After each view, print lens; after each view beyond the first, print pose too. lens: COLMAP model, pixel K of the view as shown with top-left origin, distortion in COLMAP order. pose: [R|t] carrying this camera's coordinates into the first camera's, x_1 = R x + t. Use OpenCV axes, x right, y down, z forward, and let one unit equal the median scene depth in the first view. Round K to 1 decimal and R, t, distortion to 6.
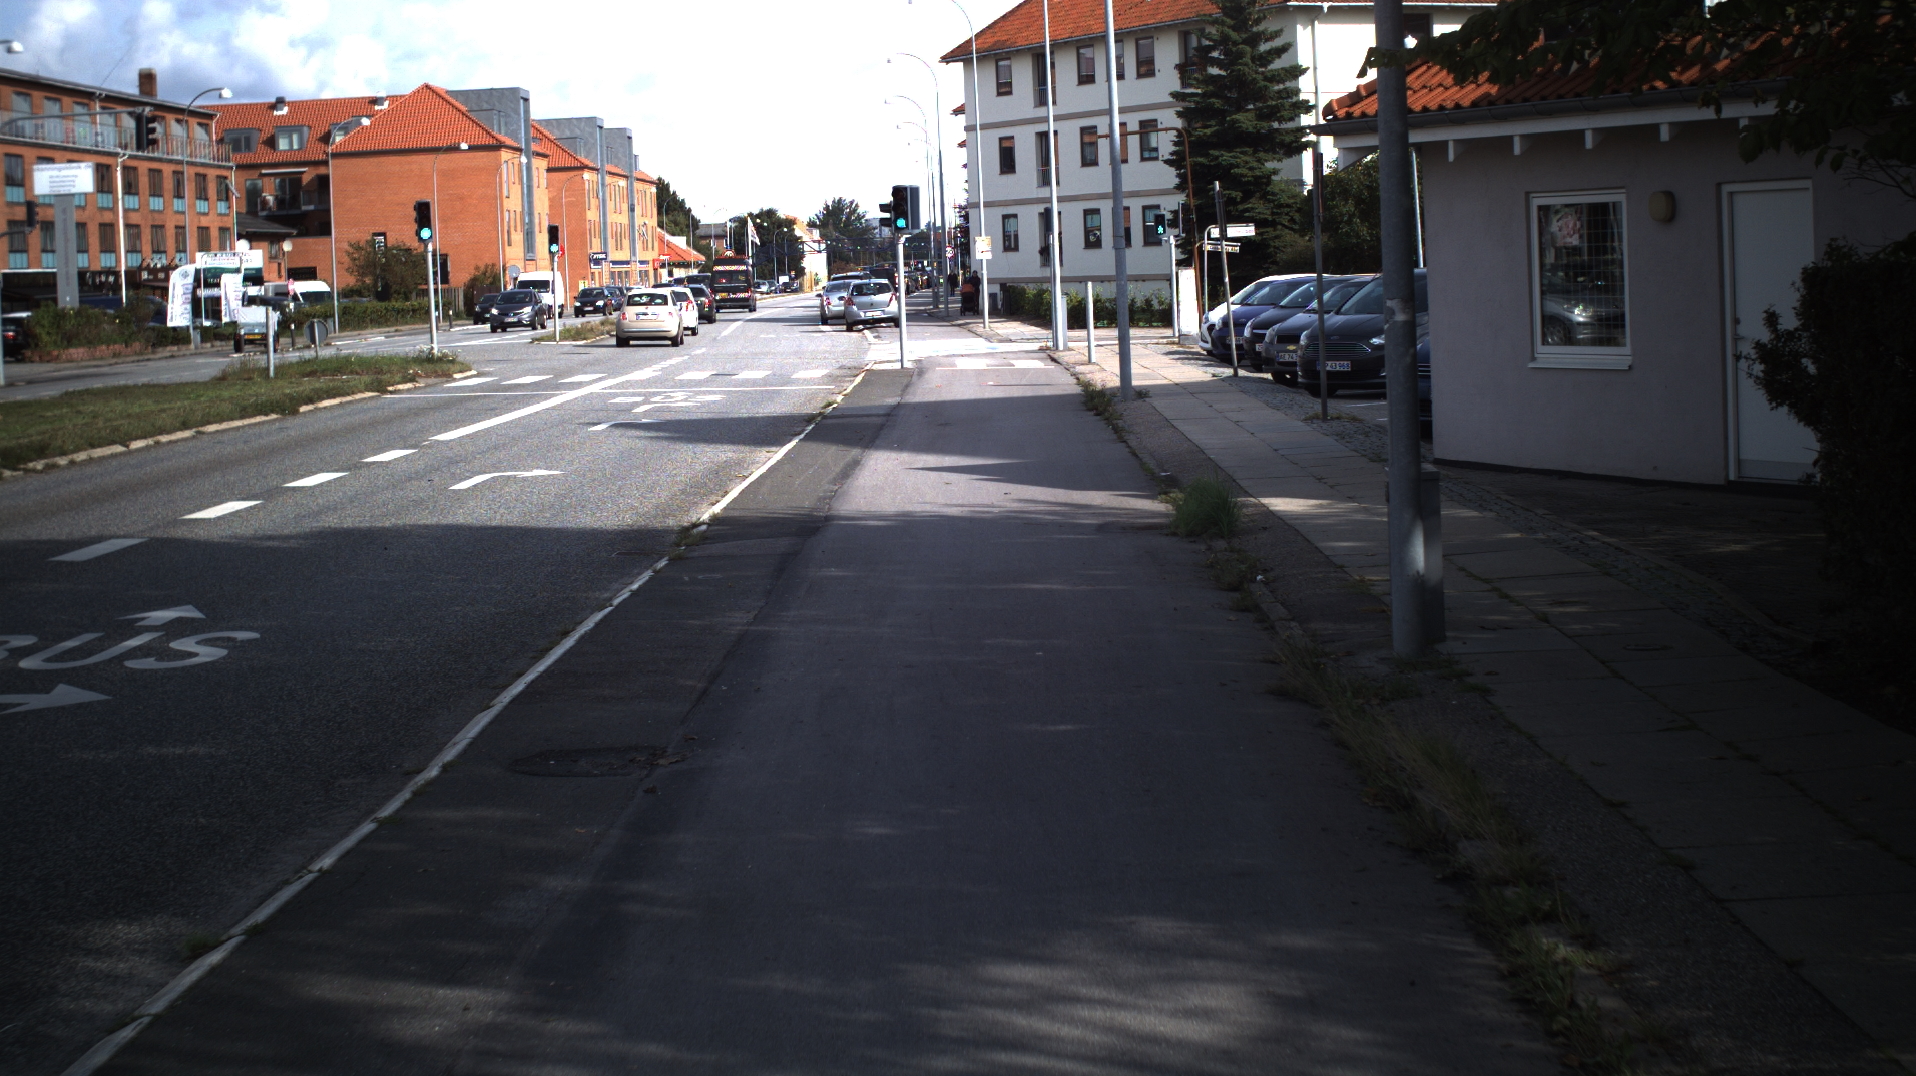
lens RADIAL K [[3312.7, 0, 958.0], [0, 3312.7, 538.0], [0, 0, 1]] dist [-0.289285, 0.301863]
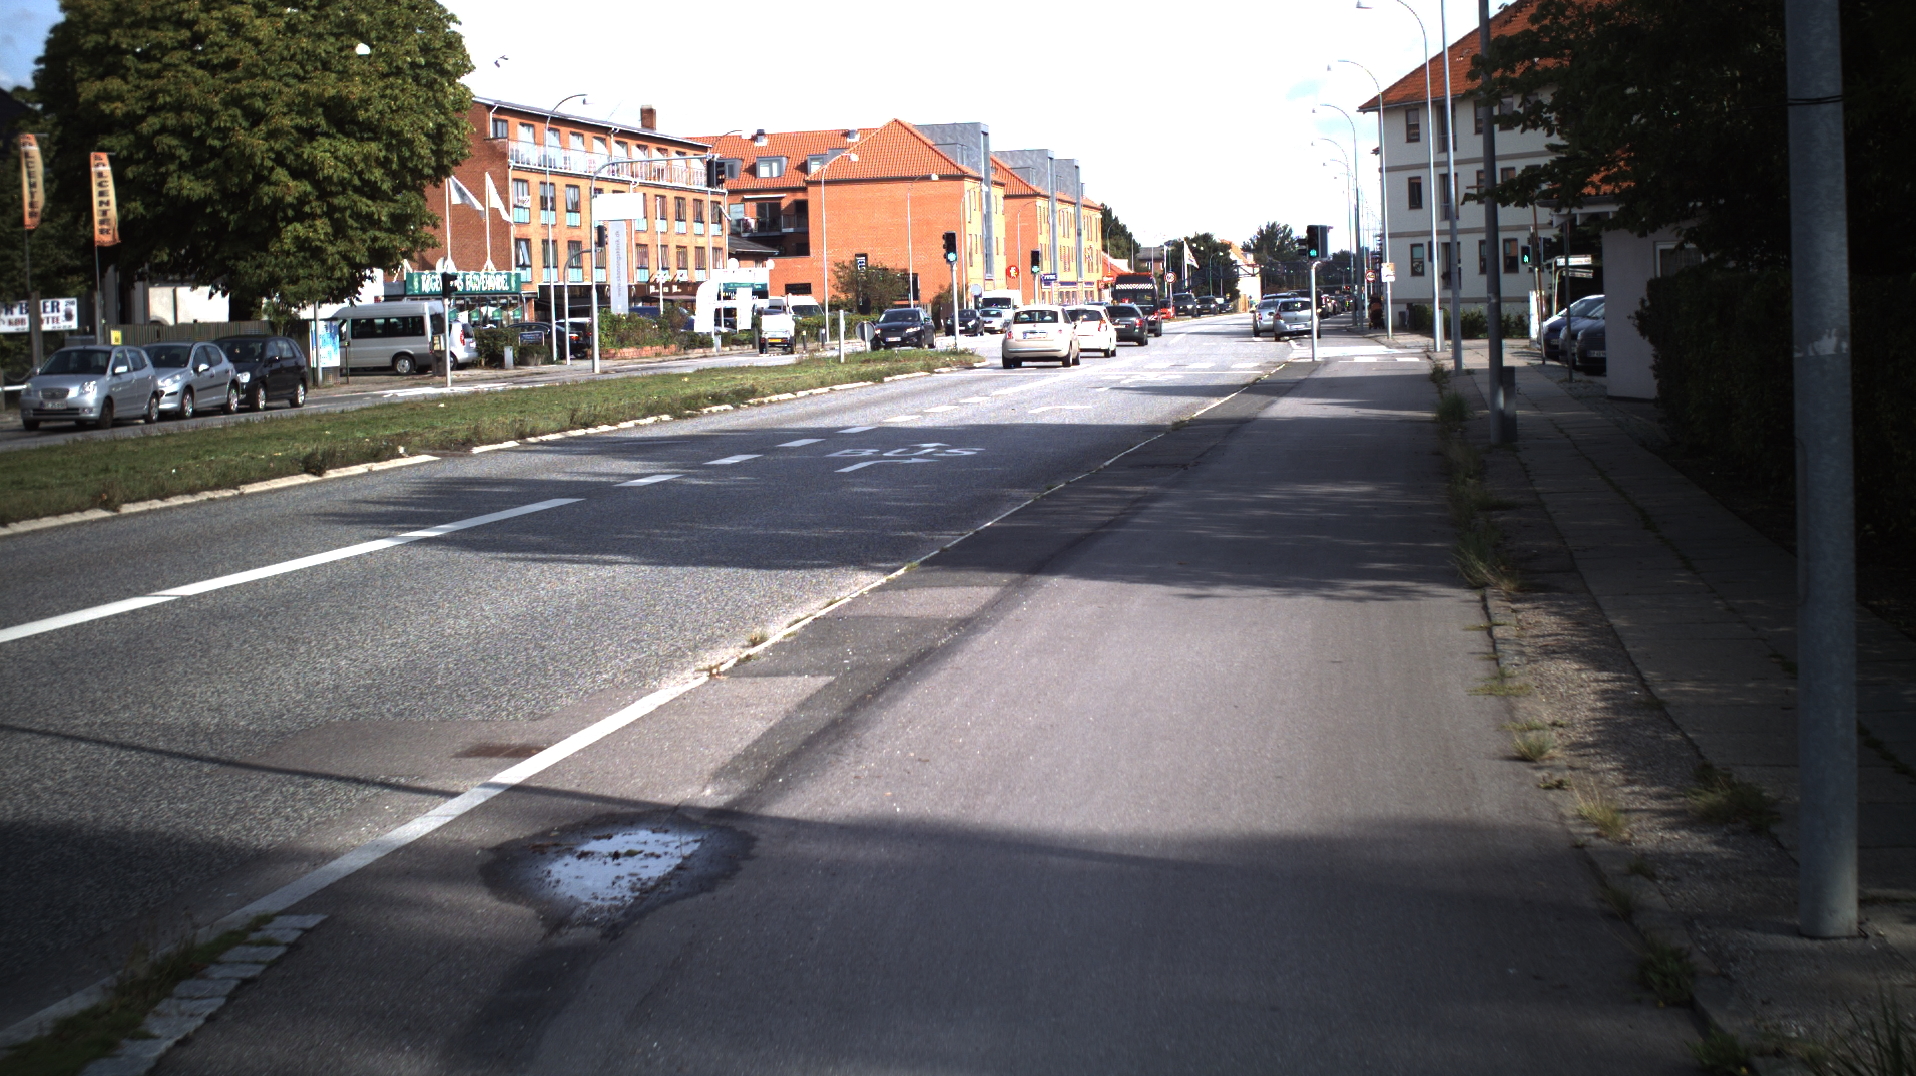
lens RADIAL K [[3312.7, 0, 958.0], [0, 3312.7, 538.0], [0, 0, 1]] dist [-0.289285, 0.301863]
pose [[0.991446, 0.014266, -0.129736, 0.007689], [-0.015165, 0.999867, -0.005946, 0.015753], [0.129633, 0.007863, 0.991531, -0.177679]]
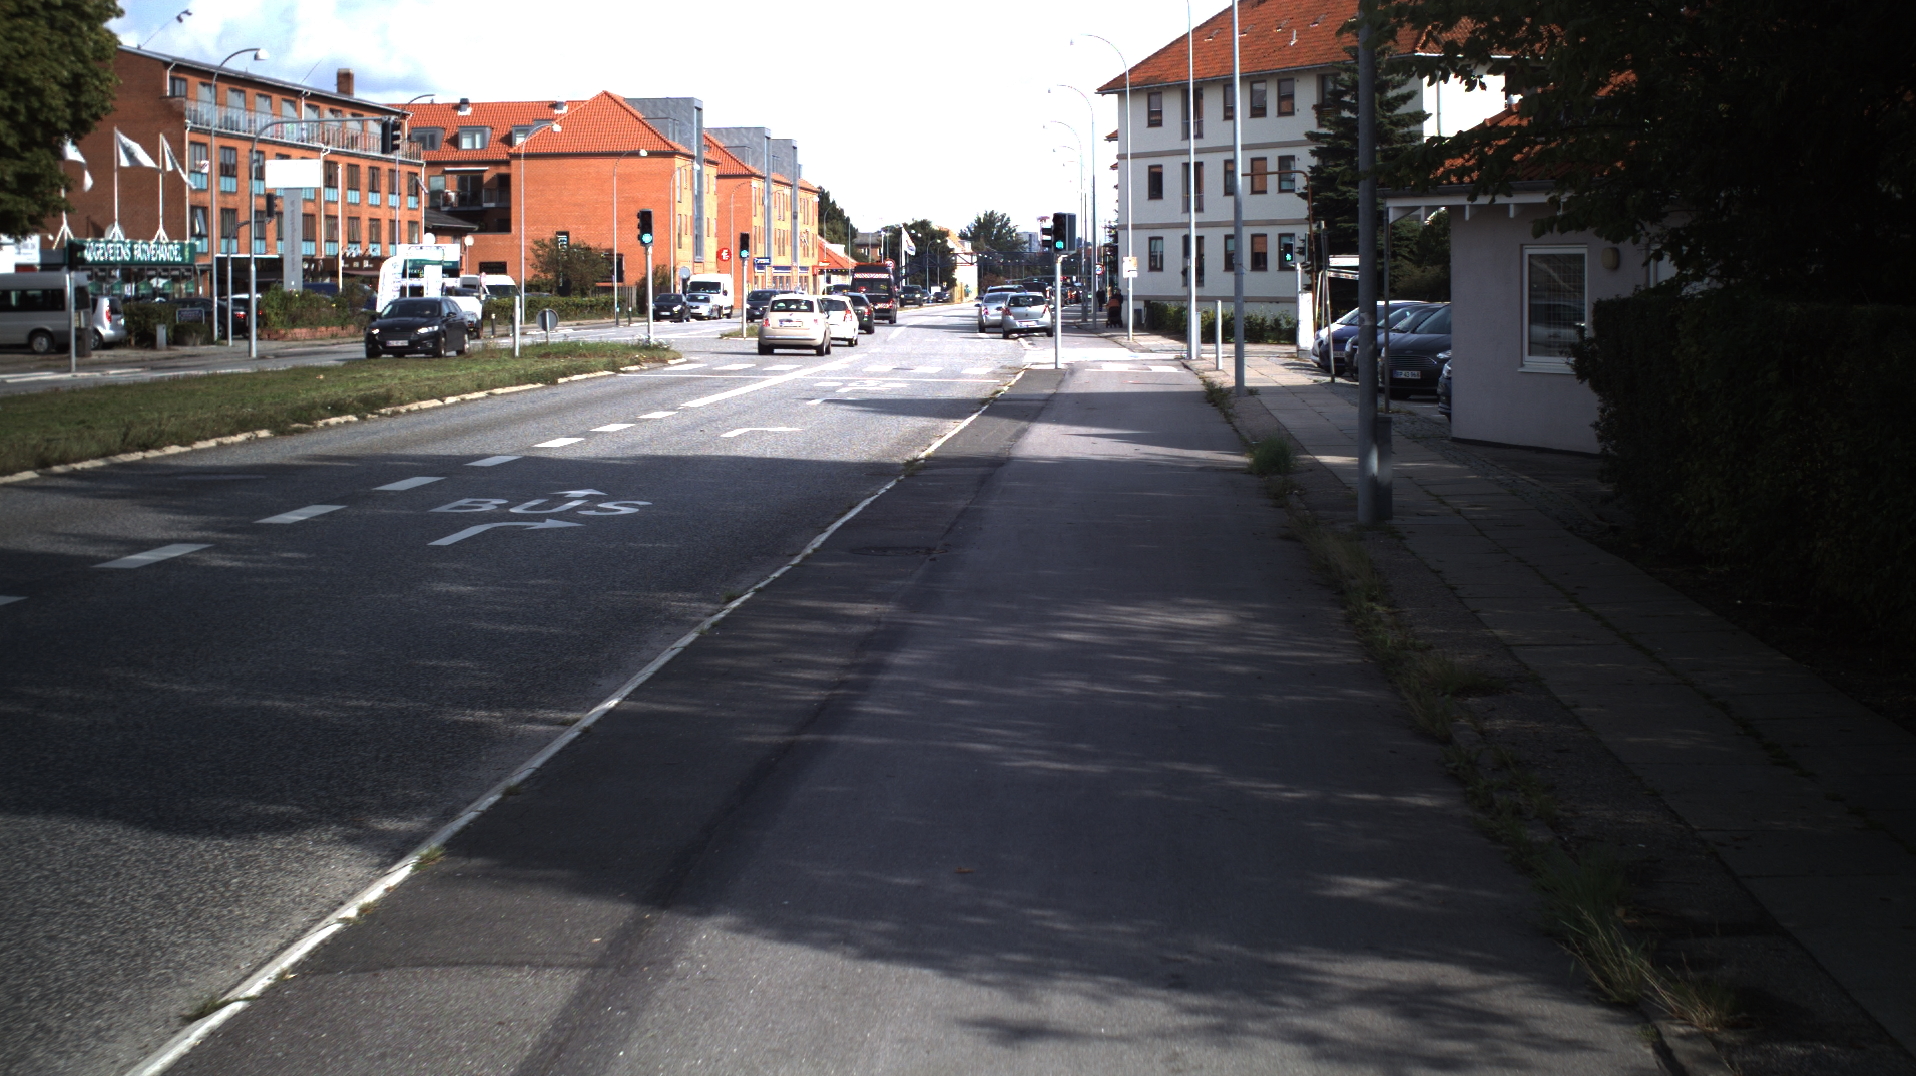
lens RADIAL K [[3312.7, 0, 958.0], [0, 3312.7, 538.0], [0, 0, 1]] dist [-0.289285, 0.301863]
pose [[0.998427, 0.037313, -0.041854, -0.000159], [-0.037489, 0.999291, -0.003440, 0.007245], [0.041696, 0.005004, 0.999118, -0.089047]]
